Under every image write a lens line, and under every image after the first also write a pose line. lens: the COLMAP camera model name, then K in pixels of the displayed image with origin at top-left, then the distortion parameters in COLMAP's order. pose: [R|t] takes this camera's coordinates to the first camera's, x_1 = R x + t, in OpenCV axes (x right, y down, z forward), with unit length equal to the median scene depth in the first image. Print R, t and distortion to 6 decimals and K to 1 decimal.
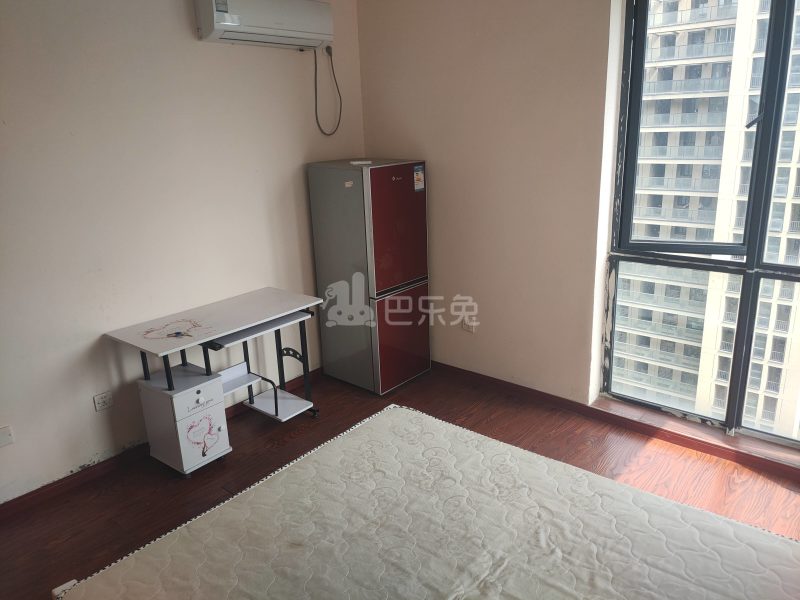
lens RADIAL K [[601.1, 0, 408.0], [0, 601.1, 303.3], [0, 0, 1]] dist [0.021347, -0.034588]
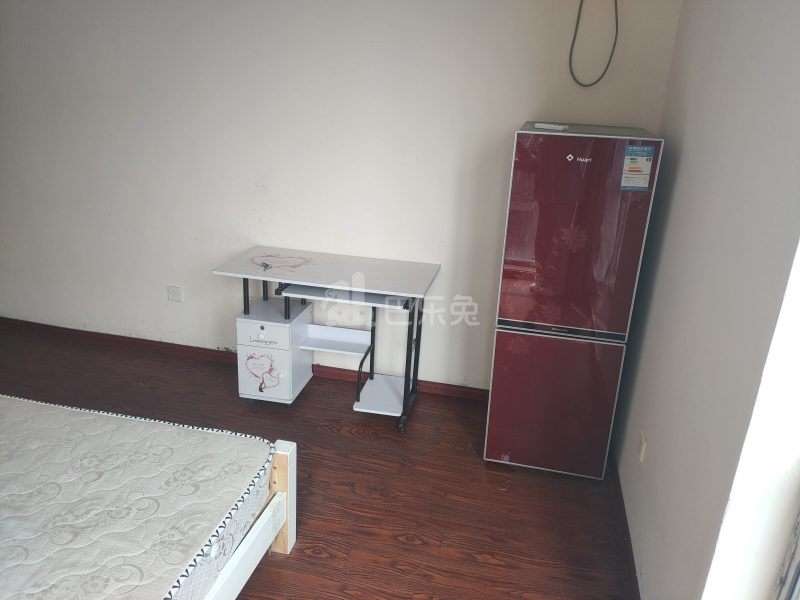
lens RADIAL K [[601.1, 0, 401.6], [0, 601.1, 294.4], [0, 0, 1]] dist [0.021347, -0.034588]
pose [[0.458385, 0.347948, -0.817812, 0.526728], [-0.318967, 0.923281, 0.214039, -0.181090], [0.829544, 0.162743, 0.534202, 0.642193]]
